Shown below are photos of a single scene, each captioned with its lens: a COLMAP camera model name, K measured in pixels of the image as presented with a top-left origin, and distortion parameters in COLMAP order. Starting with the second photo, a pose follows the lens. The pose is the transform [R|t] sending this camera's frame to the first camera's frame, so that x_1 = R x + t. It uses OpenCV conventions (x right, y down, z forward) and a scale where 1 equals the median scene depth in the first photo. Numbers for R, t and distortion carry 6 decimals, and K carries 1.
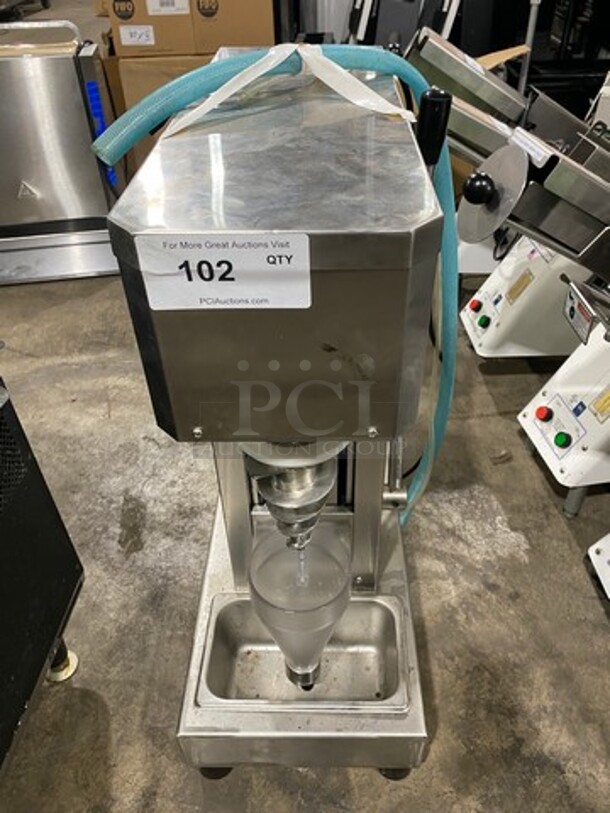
lens RADIAL K [[617.3, 0, 303.3], [0, 617.3, 398.5], [0, 0, 1]] dist [0.001165, -0.007062]
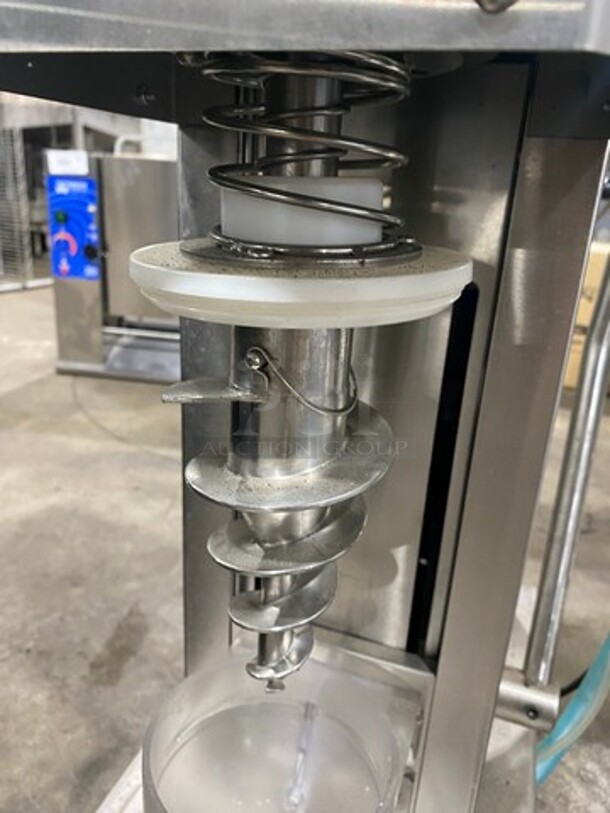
lens RADIAL K [[617.3, 0, 300.9], [0, 617.3, 409.0], [0, 0, 1]] dist [0.001165, -0.007062]
pose [[0.943150, 0.179016, -0.280039, 0.061658], [-0.260851, 0.920829, -0.289882, 0.124714], [0.205974, 0.346450, 0.915176, 0.376363]]
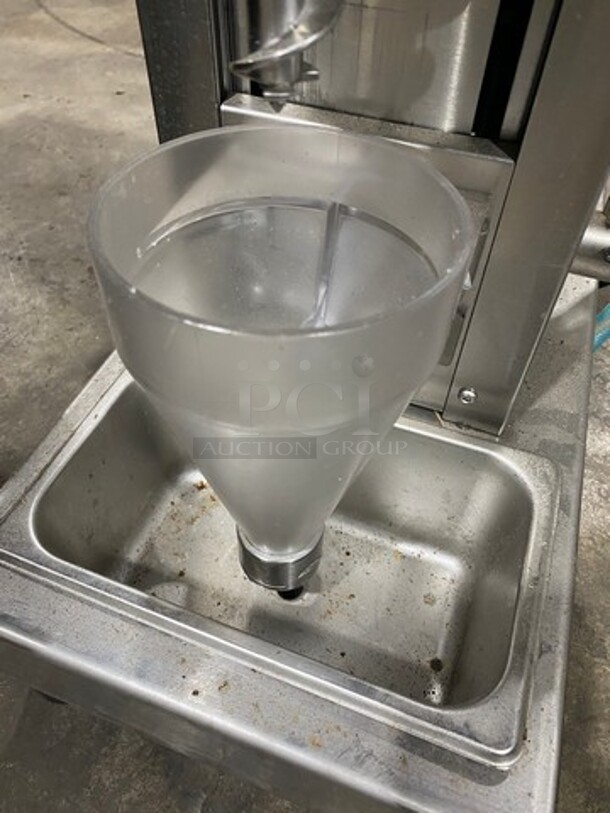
lens RADIAL K [[617.3, 0, 291.1], [0, 617.3, 386.7], [0, 0, 1]] dist [0.001165, -0.007062]
pose [[0.940663, 0.268685, -0.207271, 0.053783], [-0.230779, 0.954327, 0.189741, 0.202348], [0.248785, -0.130649, 0.959707, 0.499286]]
